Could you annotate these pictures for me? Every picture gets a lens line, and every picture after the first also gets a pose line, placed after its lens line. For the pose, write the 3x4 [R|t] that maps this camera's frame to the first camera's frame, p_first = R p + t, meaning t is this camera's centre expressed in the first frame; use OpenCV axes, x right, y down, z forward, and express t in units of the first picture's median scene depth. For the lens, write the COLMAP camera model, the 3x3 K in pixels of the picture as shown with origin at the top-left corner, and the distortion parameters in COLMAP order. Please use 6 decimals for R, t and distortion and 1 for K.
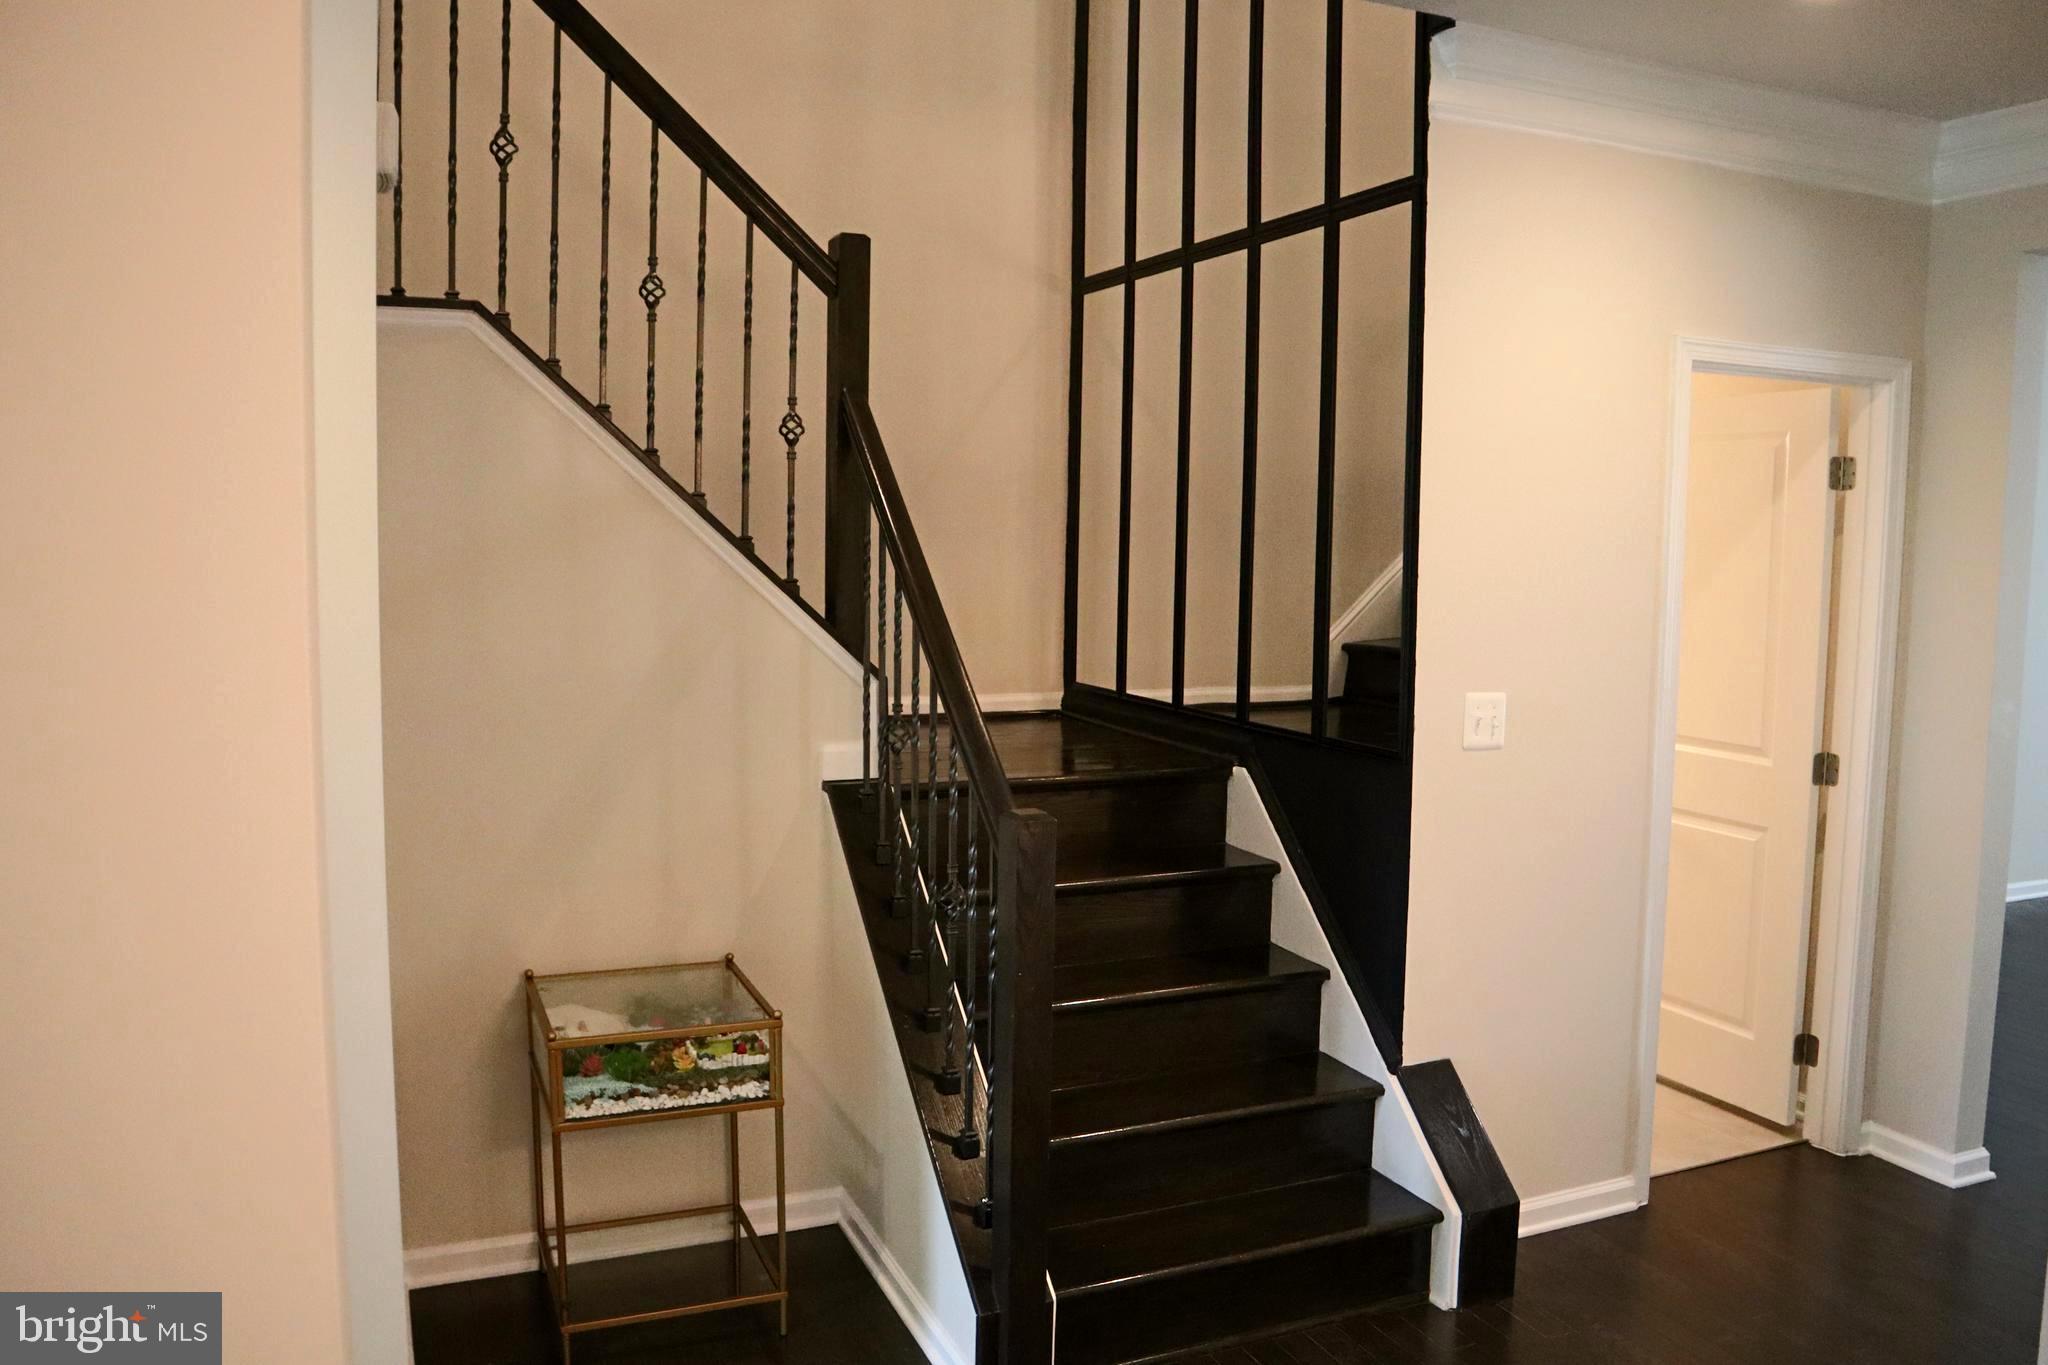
lens RADIAL K [[1578.4, 0, 998.1], [0, 1578.4, 677.7], [0, 0, 1]] dist [-0.124199, 0.078865]
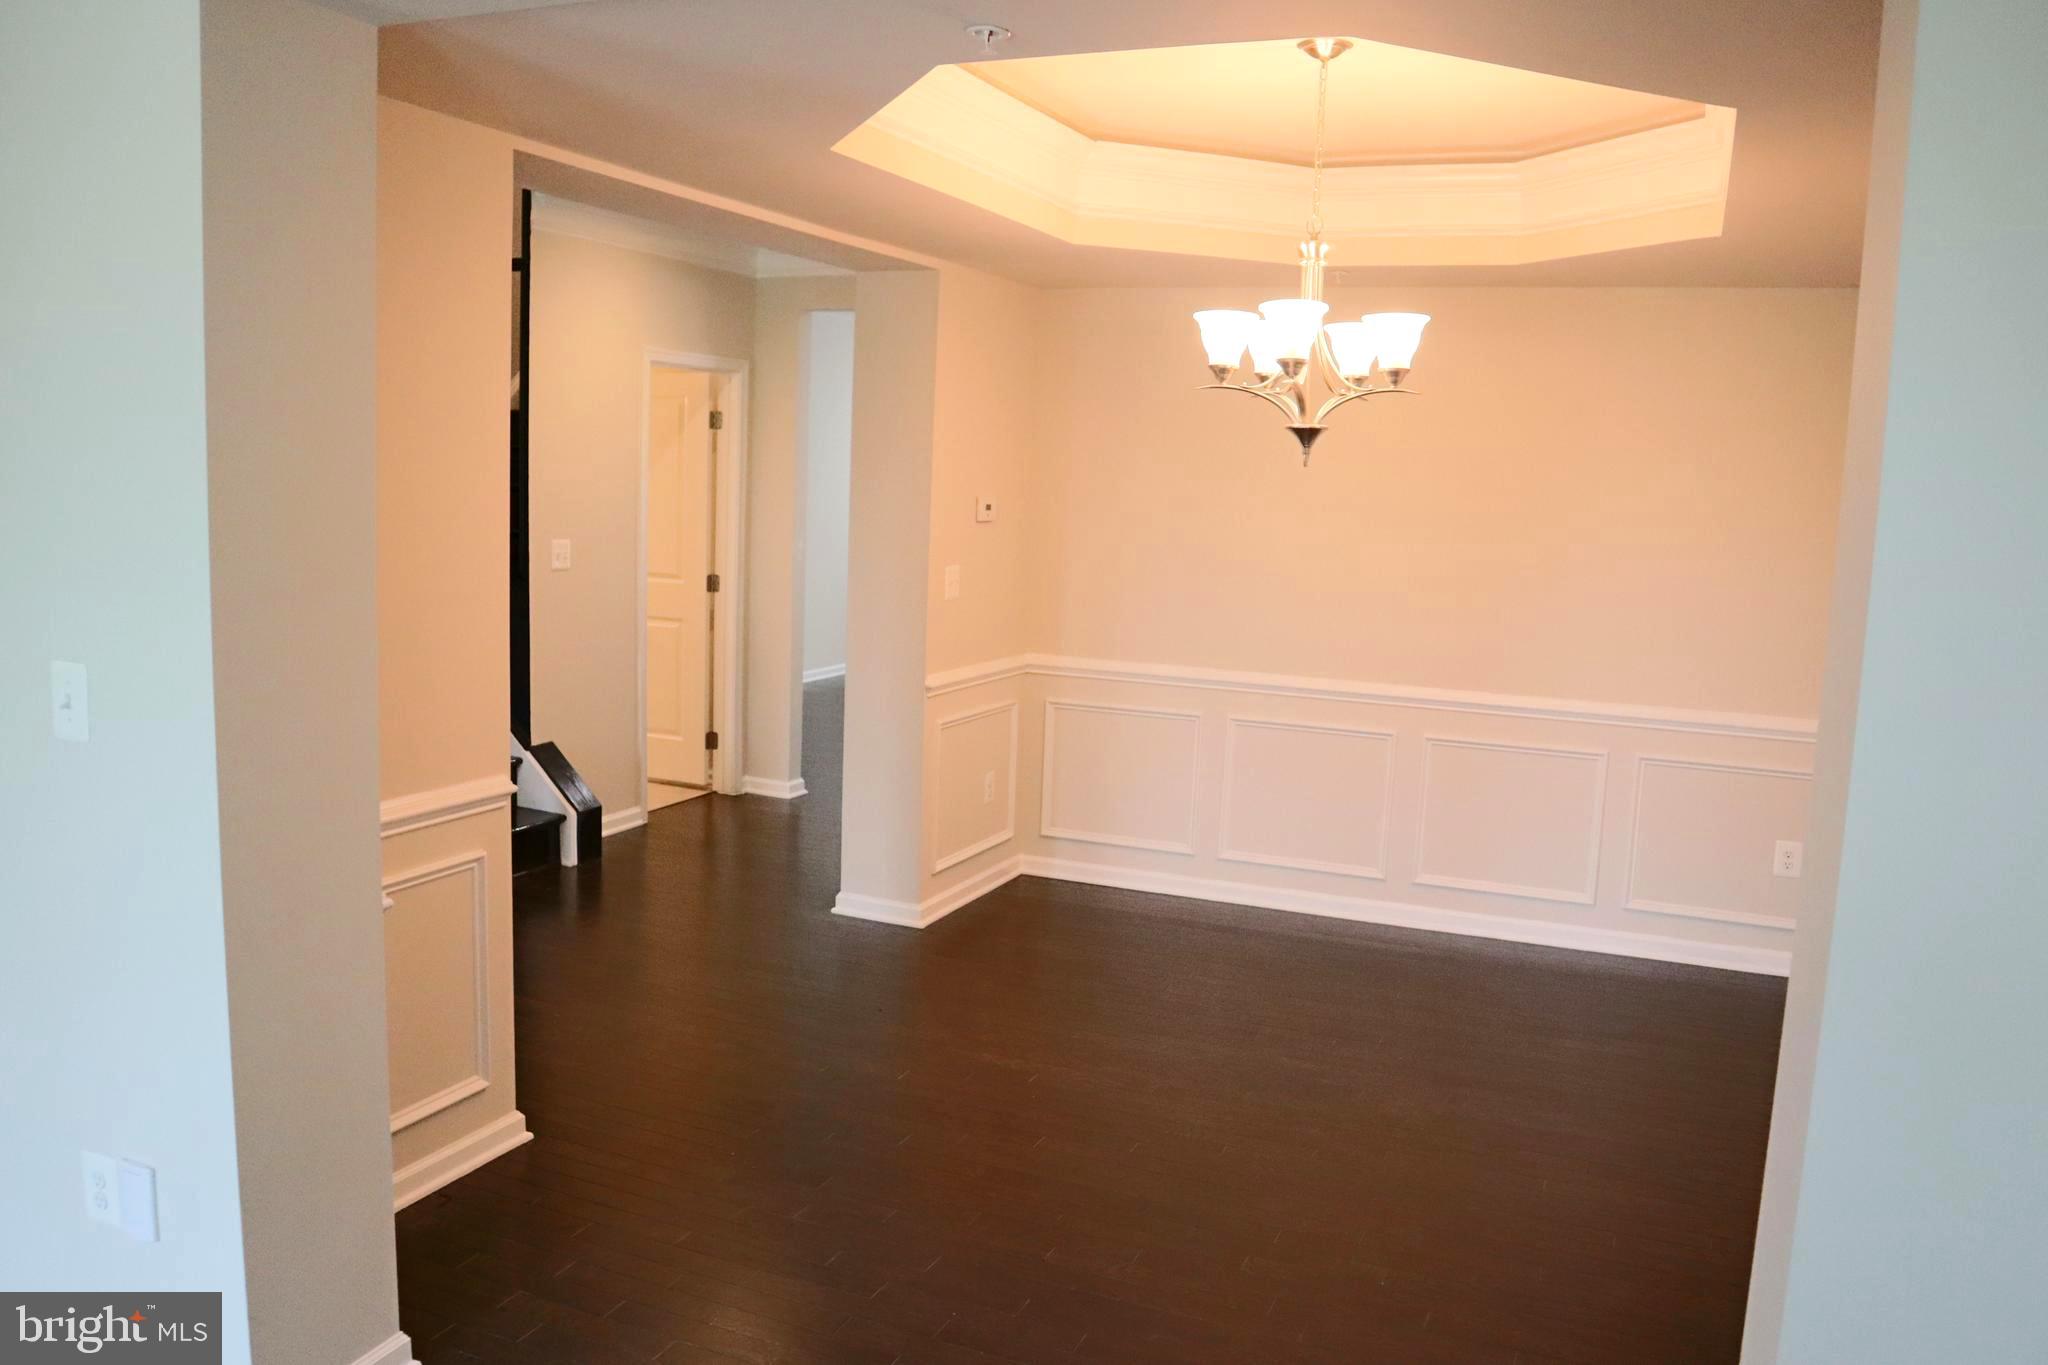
lens RADIAL K [[1578.4, 0, 998.1], [0, 1578.4, 677.7], [0, 0, 1]] dist [-0.124199, 0.078865]
pose [[0.734754, -0.076567, 0.673999, -0.490071], [0.035998, 0.996610, 0.073973, 0.046868], [-0.677378, -0.030089, 0.735019, -0.619812]]
